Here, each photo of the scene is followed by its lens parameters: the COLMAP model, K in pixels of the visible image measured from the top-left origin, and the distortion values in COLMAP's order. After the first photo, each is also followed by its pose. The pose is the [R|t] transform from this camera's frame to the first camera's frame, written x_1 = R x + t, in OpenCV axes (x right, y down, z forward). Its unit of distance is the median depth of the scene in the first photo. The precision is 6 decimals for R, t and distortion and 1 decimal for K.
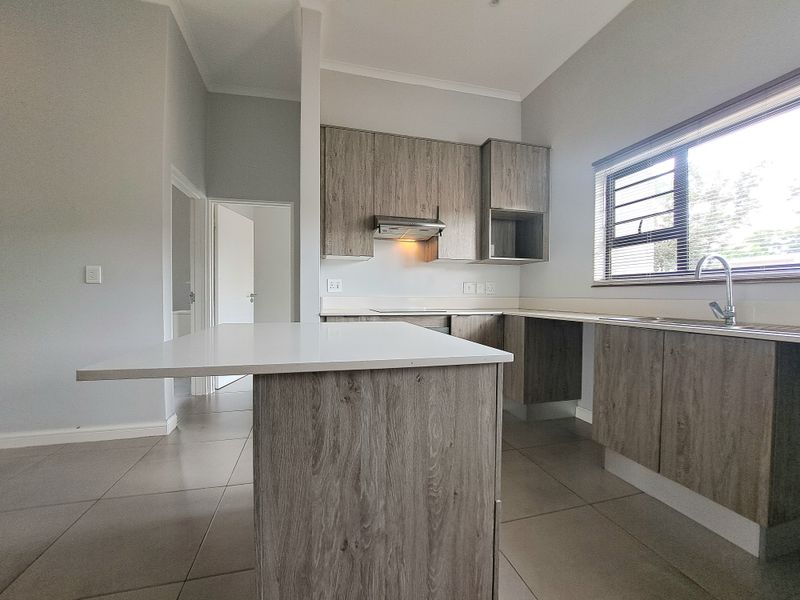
lens RADIAL K [[317.7, 0, 395.0], [0, 317.7, 301.5], [0, 0, 1]] dist [-0.021251, -0.000322]
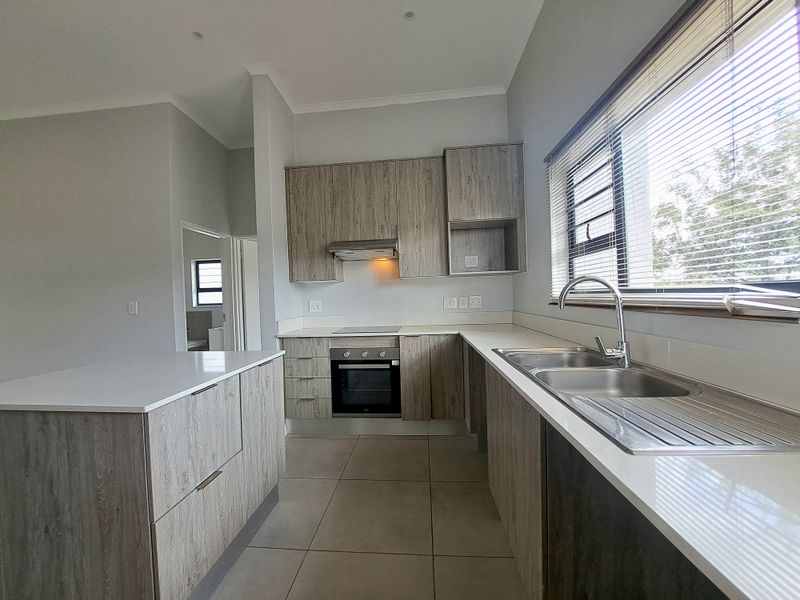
lens RADIAL K [[321.6, 0, 390.4], [0, 321.6, 299.3], [0, 0, 1]] dist [-0.018393, 0.000469]
pose [[0.945047, -0.036276, -0.324917, 0.476535], [0.033333, 0.999337, -0.014621, -0.056874], [0.325232, 0.002987, 0.945629, 0.036005]]
